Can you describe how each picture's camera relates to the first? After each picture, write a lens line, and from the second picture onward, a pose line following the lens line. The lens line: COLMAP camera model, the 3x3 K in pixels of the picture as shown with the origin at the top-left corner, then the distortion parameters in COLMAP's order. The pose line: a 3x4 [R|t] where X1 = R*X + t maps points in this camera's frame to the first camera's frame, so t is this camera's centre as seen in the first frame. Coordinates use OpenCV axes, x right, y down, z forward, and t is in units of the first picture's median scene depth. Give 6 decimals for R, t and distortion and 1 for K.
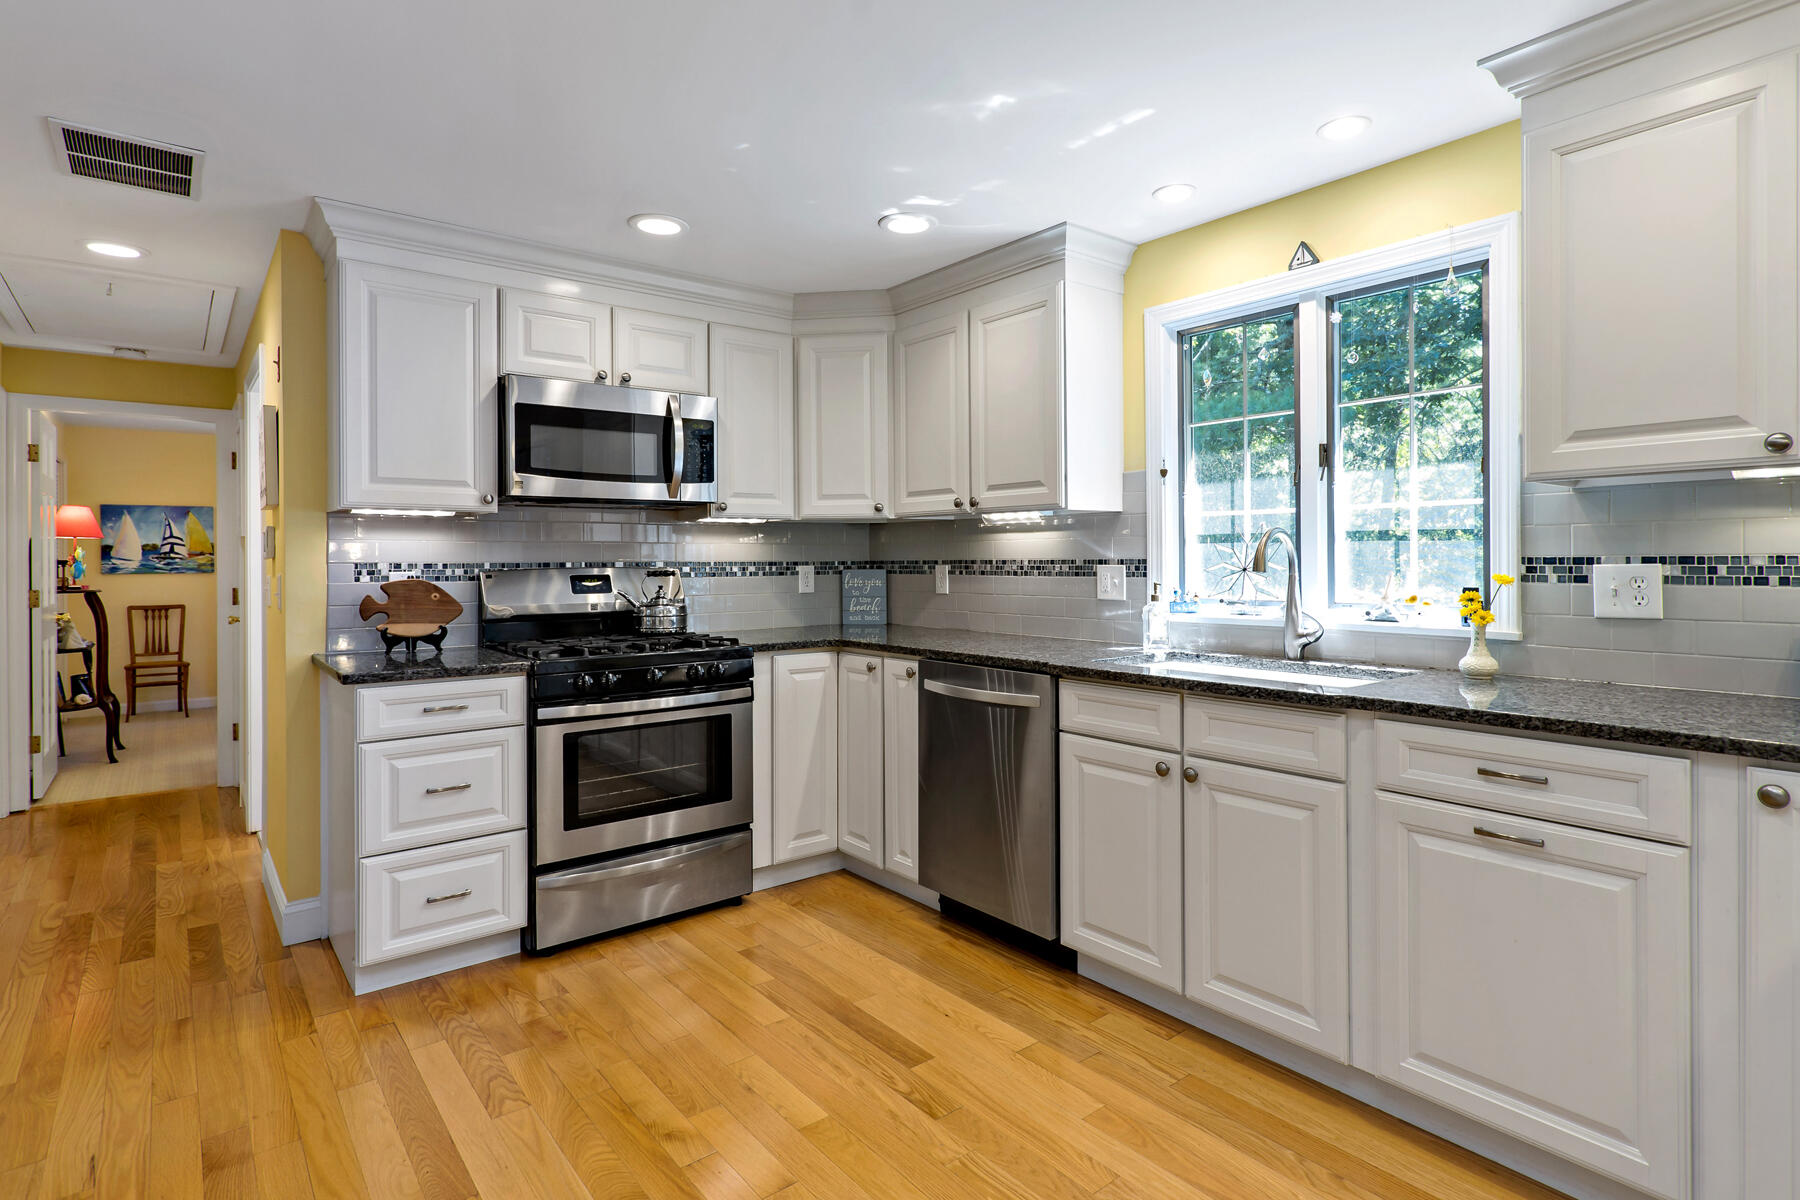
lens RADIAL K [[885.2, 0, 906.3], [0, 885.2, 584.5], [0, 0, 1]] dist [0.004879, 0.000712]
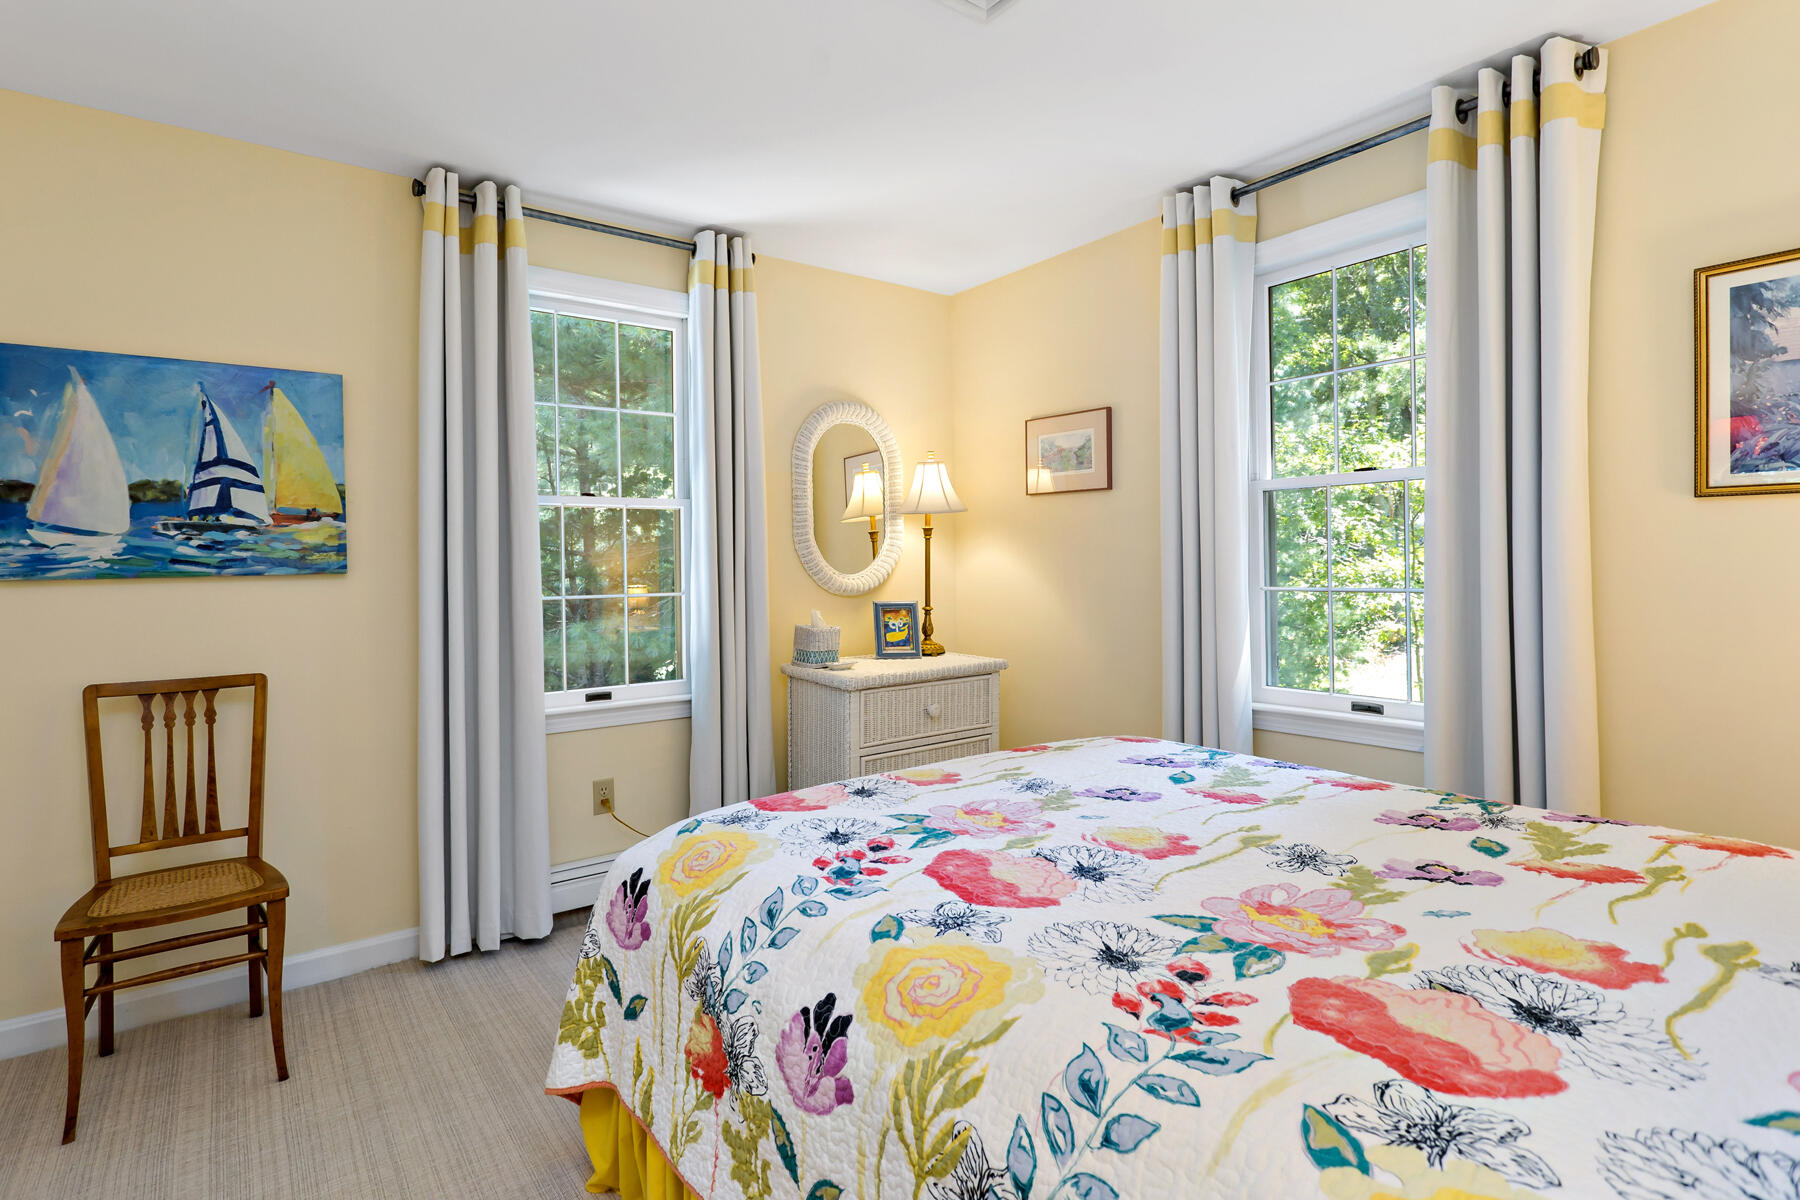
lens RADIAL K [[885.2, 0, 893.0], [0, 885.2, 593.4], [0, 0, 1]] dist [0.004879, 0.000712]
pose [[0.999639, 0.003832, -0.026598, -0.584340], [-0.003347, 0.999828, 0.018257, -0.012979], [0.026663, -0.018162, 0.999479, 0.694967]]
